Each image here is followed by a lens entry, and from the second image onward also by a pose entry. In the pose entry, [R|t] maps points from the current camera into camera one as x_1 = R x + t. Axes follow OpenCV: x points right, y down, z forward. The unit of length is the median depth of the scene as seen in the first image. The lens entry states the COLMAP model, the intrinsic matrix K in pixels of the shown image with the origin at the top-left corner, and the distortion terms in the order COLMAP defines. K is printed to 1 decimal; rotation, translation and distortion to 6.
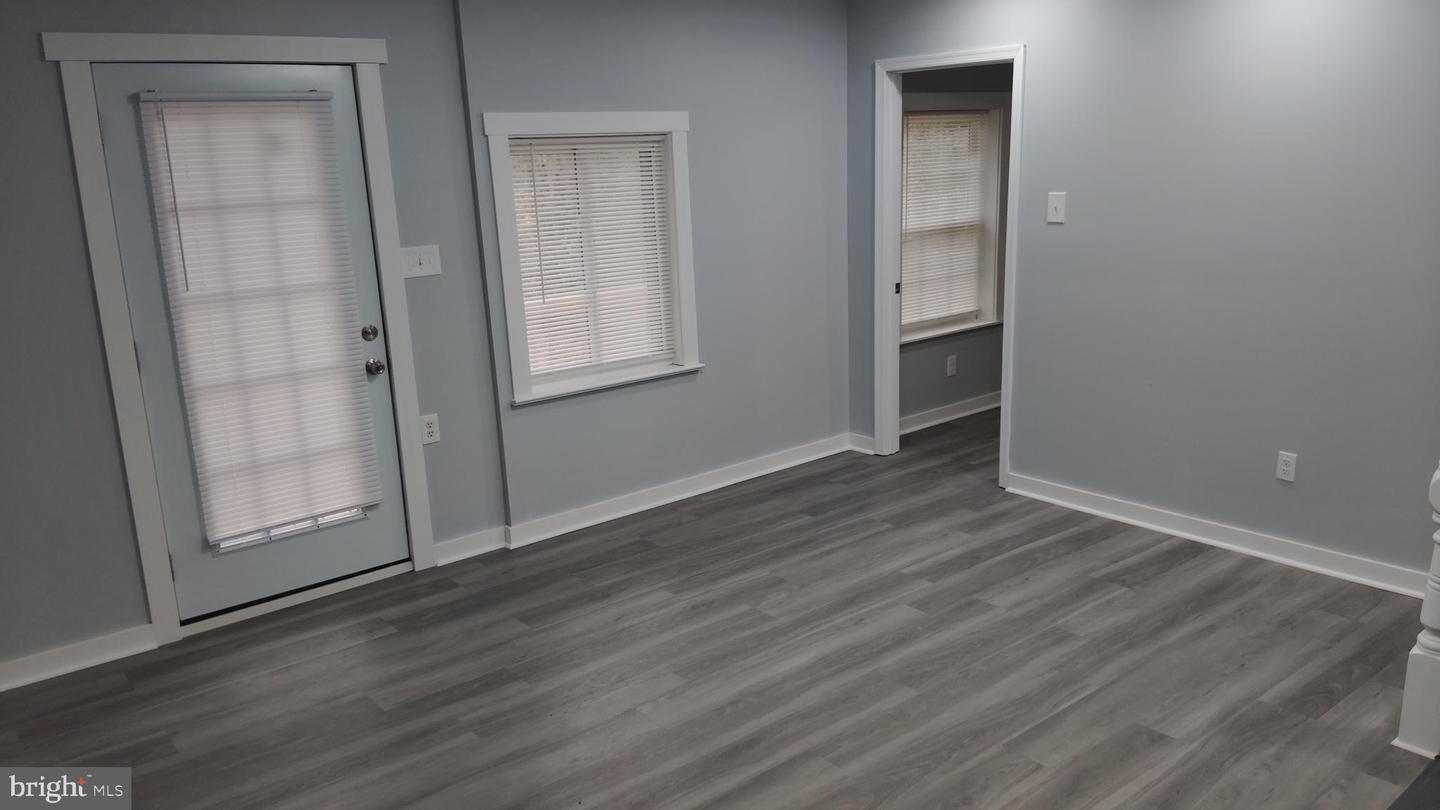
lens RADIAL K [[1080.9, 0, 720.0], [0, 1080.9, 405.0], [0, 0, 1]] dist [0.124890, -0.225874]
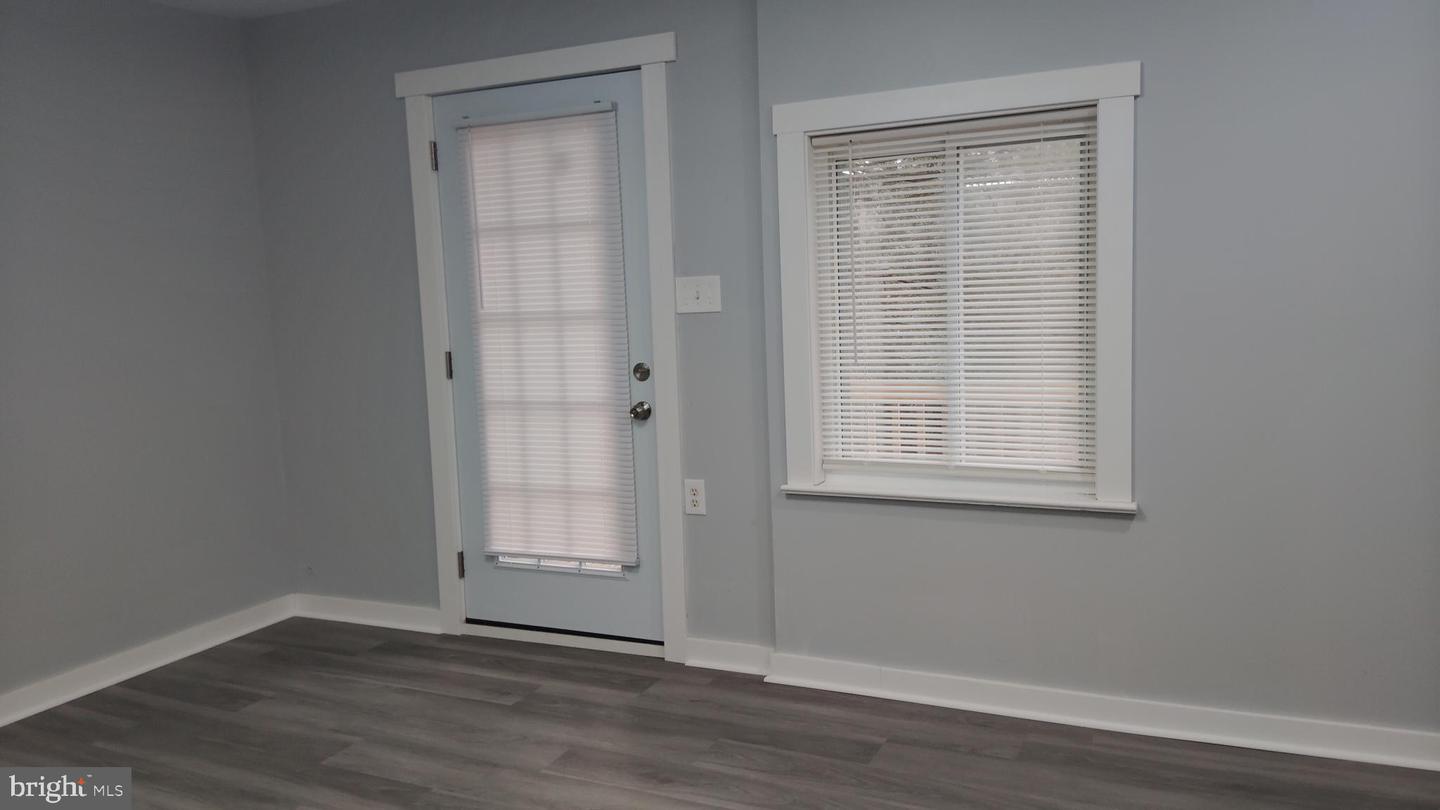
lens RADIAL K [[1080.9, 0, 720.0], [0, 1080.9, 405.0], [0, 0, 1]] dist [0.124890, -0.225874]
pose [[0.416293, 0.128530, -0.900100, 0.495221], [-0.181952, 0.981710, 0.056031, -0.100845], [0.890839, 0.140450, 0.432065, 0.688969]]
